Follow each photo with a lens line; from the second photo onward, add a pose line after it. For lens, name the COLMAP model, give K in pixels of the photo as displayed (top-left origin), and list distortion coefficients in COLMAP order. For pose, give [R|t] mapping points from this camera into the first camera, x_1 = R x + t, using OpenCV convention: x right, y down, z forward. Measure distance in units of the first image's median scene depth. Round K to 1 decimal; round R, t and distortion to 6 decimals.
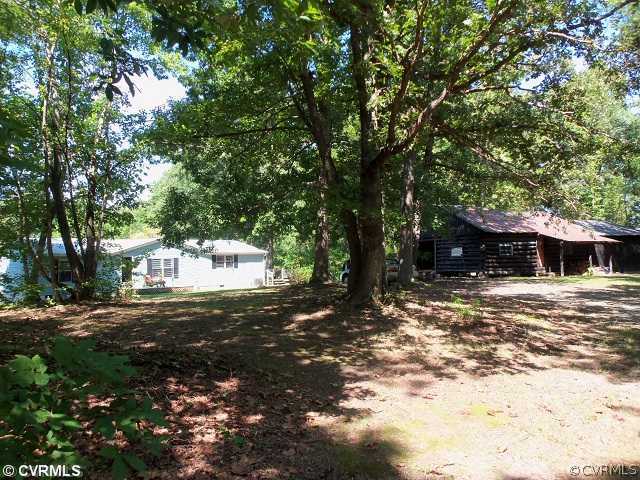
lens RADIAL K [[547.6, 0, 321.0], [0, 547.6, 239.5], [0, 0, 1]] dist [-0.017181, -0.001241]
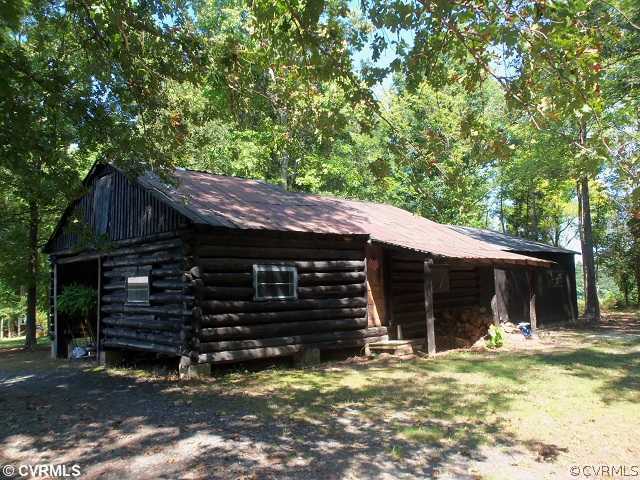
lens RADIAL K [[547.6, 0, 319.6], [0, 547.6, 240.4], [0, 0, 1]] dist [-0.017181, -0.001241]
pose [[0.968857, 0.015154, 0.247157, 0.274394], [-0.002656, 0.998704, -0.050822, 0.009568], [-0.247607, 0.048583, 0.967642, 0.651451]]
